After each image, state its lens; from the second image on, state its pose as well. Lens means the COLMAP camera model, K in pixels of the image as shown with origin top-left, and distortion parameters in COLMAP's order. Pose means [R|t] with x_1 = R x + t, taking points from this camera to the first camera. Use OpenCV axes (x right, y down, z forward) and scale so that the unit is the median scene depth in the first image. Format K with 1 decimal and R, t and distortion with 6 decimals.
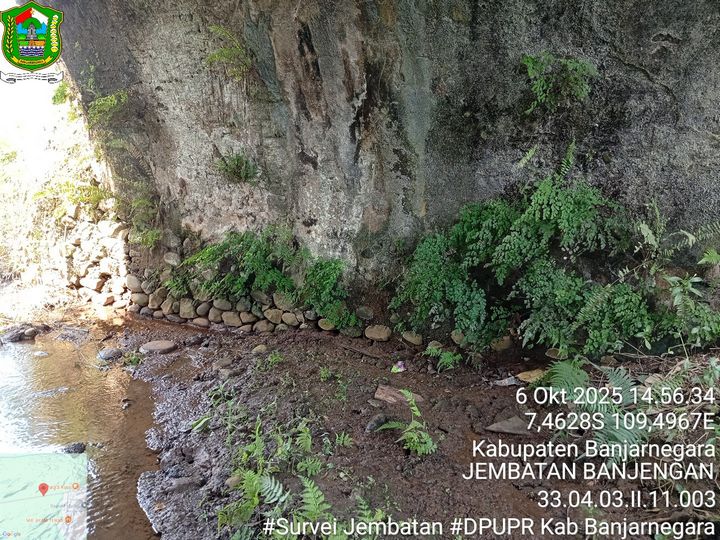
lens RADIAL K [[542.0, 0, 356.7], [0, 542.0, 271.4], [0, 0, 1]] dist [0.091038, -0.199294]
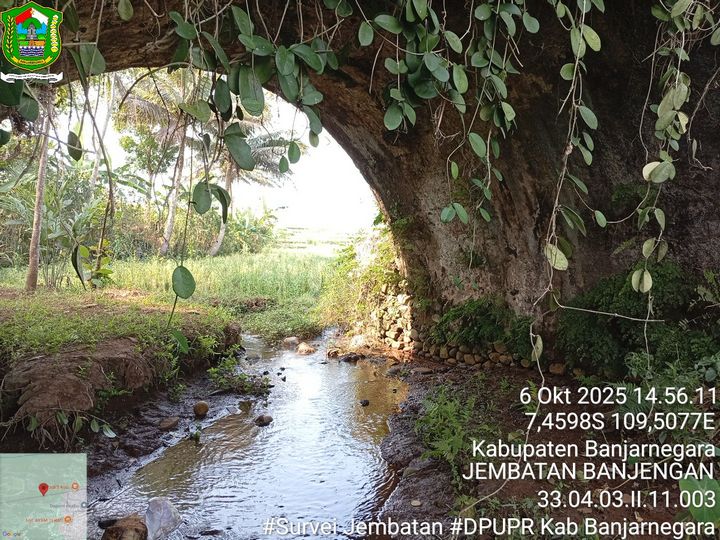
lens RADIAL K [[542.0, 0, 356.7], [0, 542.0, 271.4], [0, 0, 1]] dist [0.091038, -0.199294]
pose [[0.842044, -0.019873, -0.539042, 0.323173], [-0.069403, 0.987023, -0.144804, 0.090262], [0.534925, 0.159343, 0.829738, -0.440504]]
